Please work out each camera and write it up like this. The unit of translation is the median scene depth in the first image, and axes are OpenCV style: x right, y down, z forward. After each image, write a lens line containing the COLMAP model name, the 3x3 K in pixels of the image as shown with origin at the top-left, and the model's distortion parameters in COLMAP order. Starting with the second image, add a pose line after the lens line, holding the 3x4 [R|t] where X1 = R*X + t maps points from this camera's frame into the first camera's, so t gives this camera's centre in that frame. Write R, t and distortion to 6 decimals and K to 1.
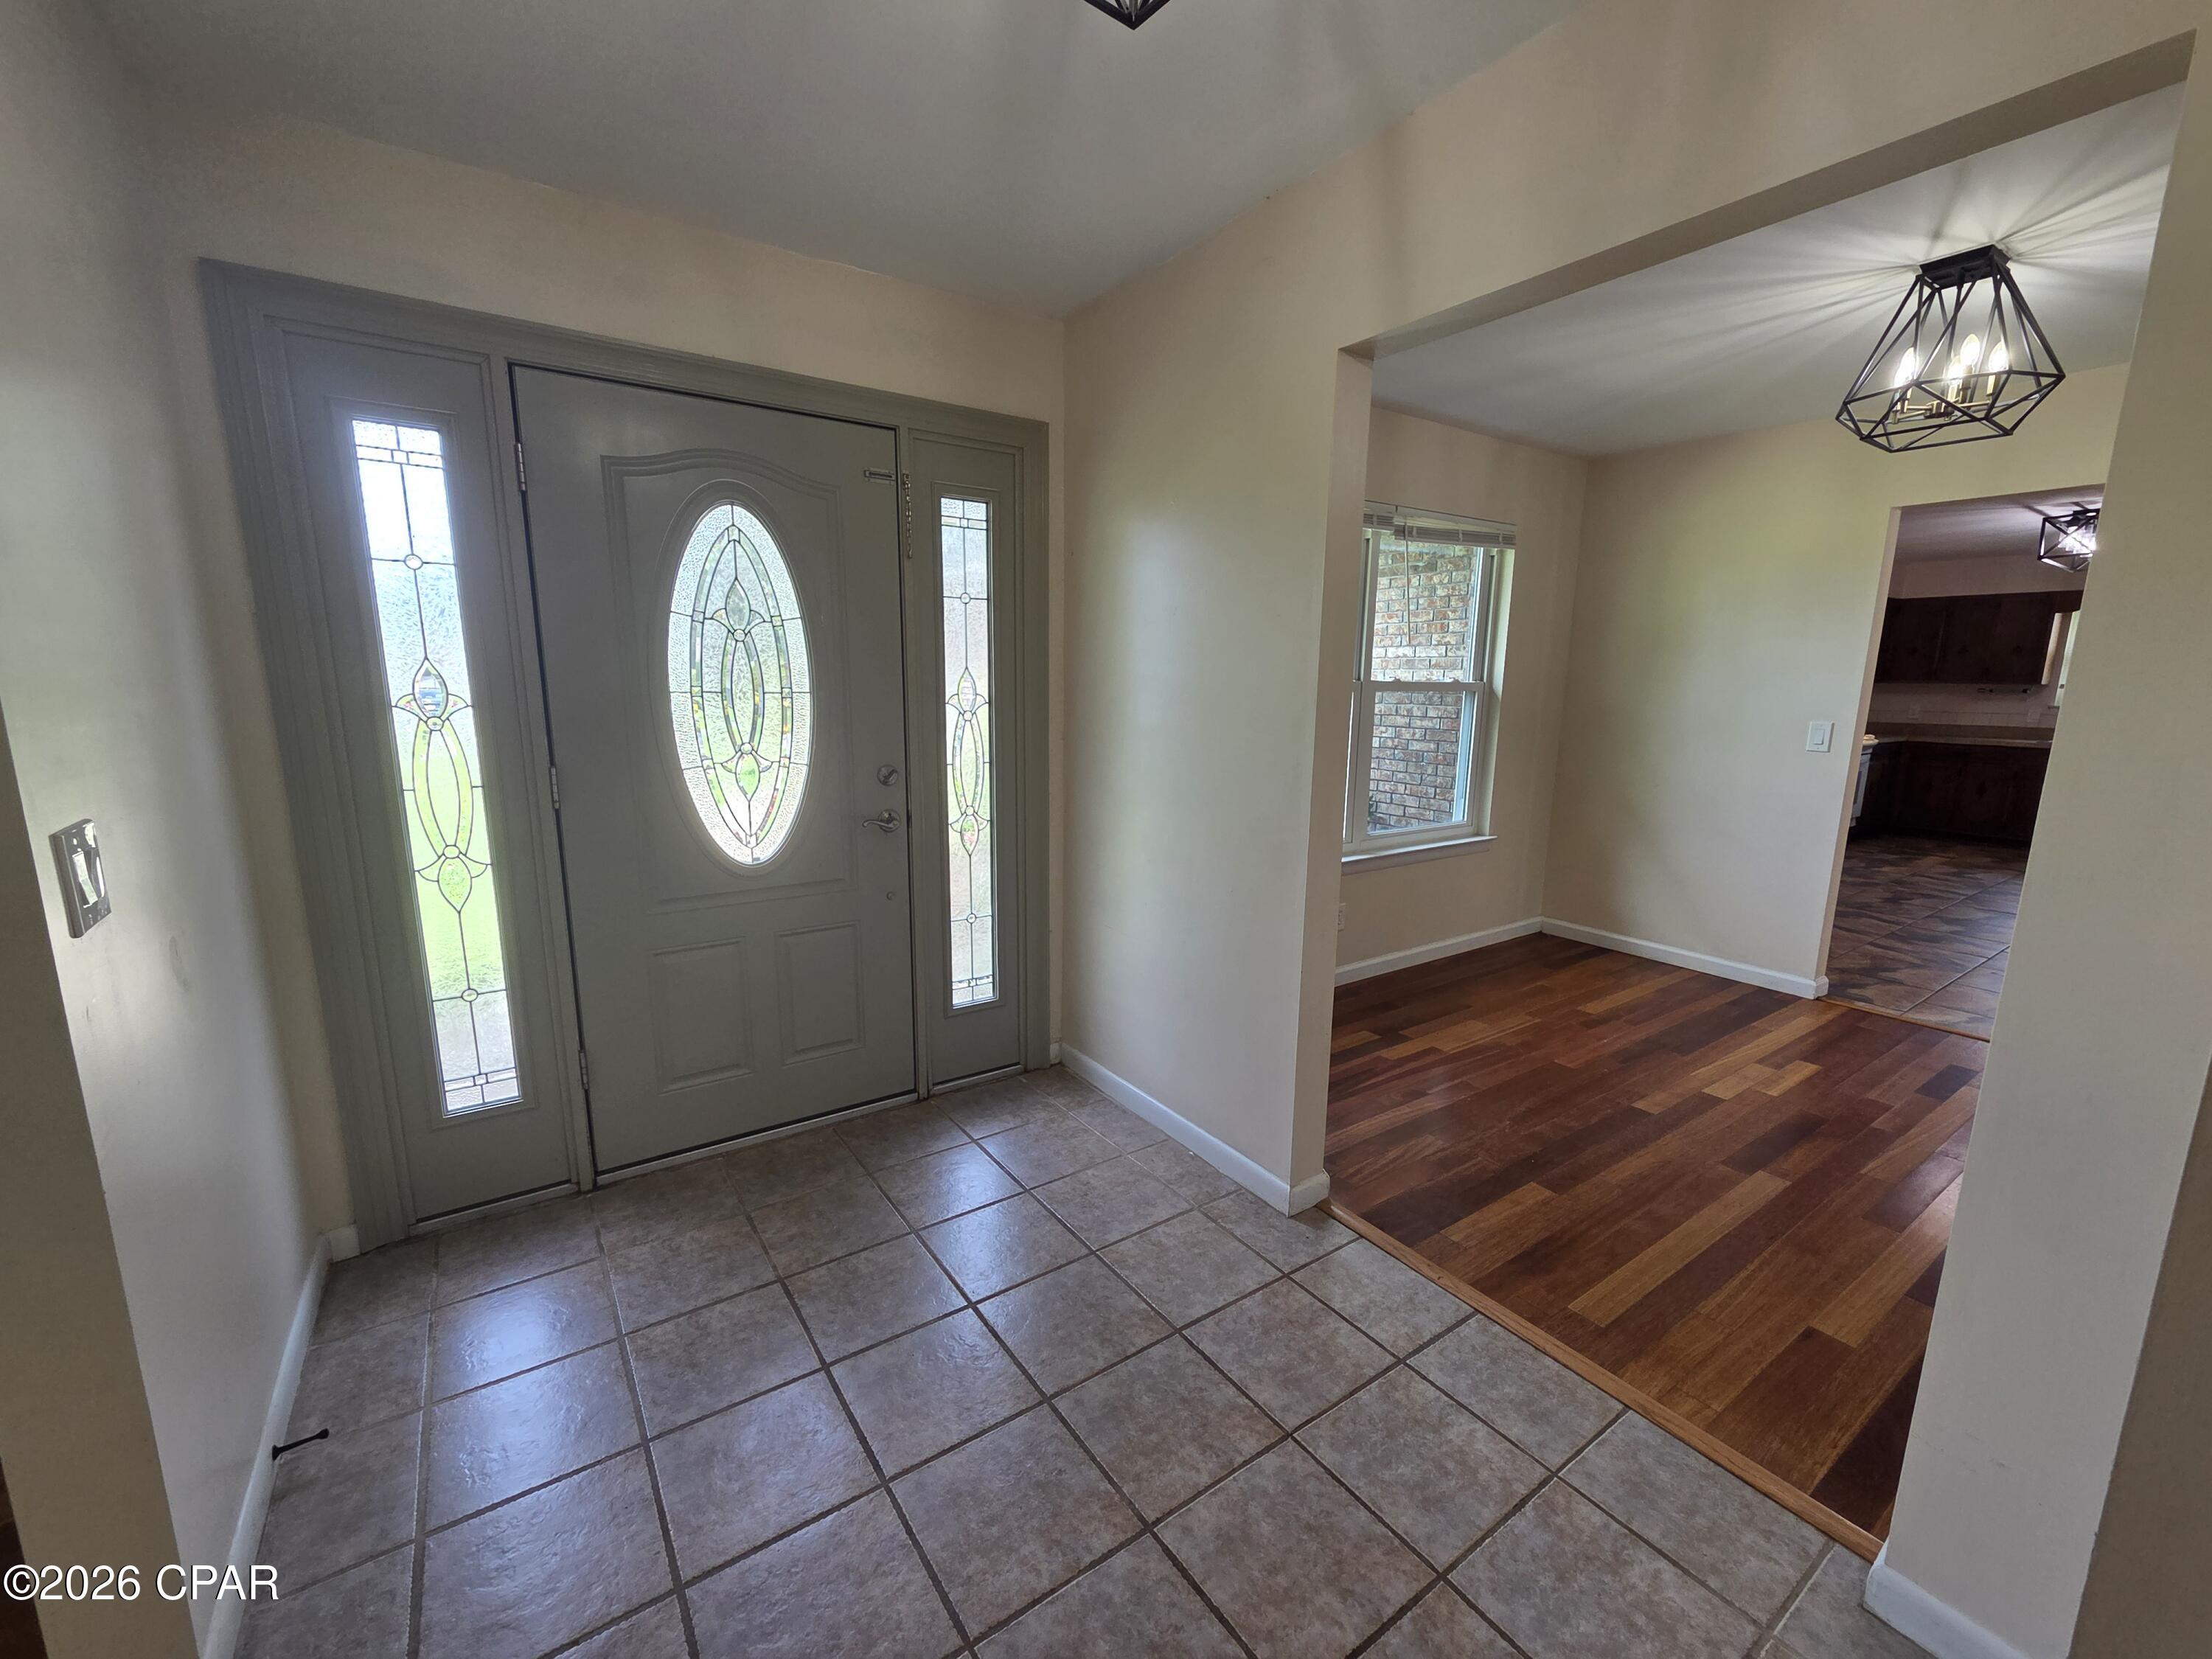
lens RADIAL K [[900.8, 0, 1105.0], [0, 900.8, 845.5], [0, 0, 1]] dist [-0.002010, -0.000138]
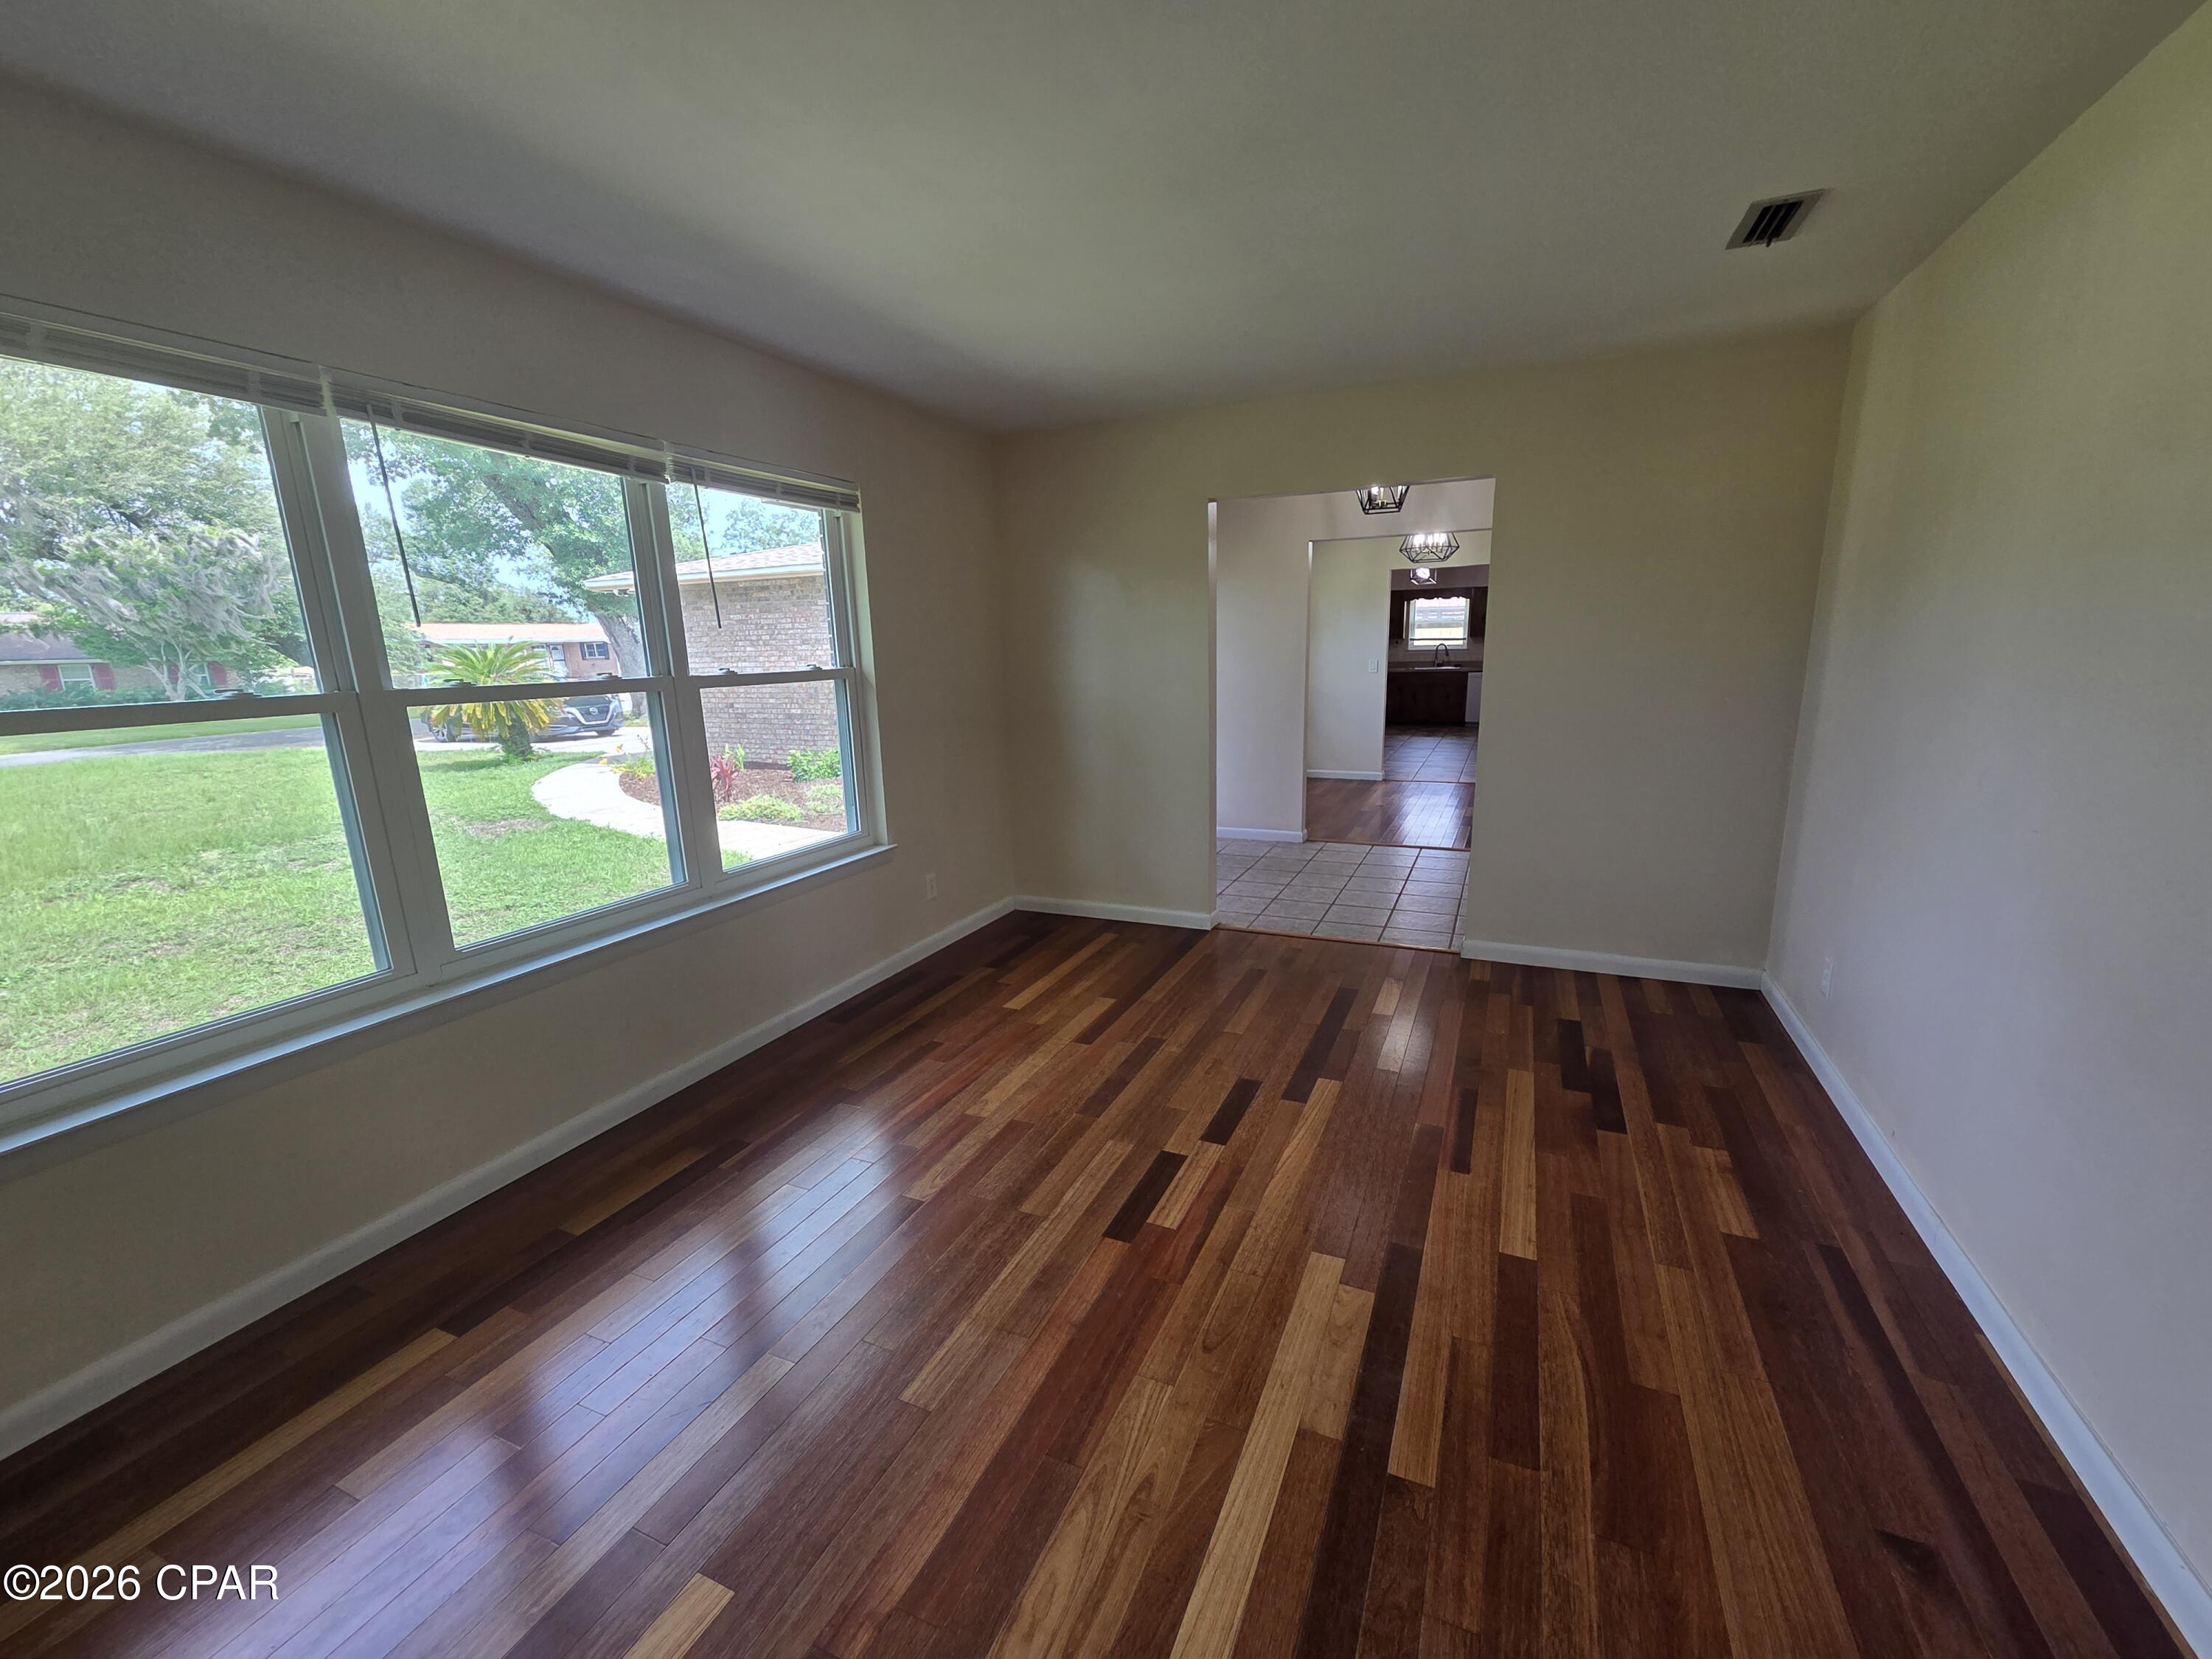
lens RADIAL K [[900.8, 0, 1102.8], [0, 900.8, 828.4], [0, 0, 1]] dist [-0.002010, -0.000138]
pose [[0.867562, -0.135915, 0.478397, 0.105382], [0.137262, 0.990007, 0.032344, -0.014186], [-0.478012, 0.037605, 0.877548, 0.076322]]
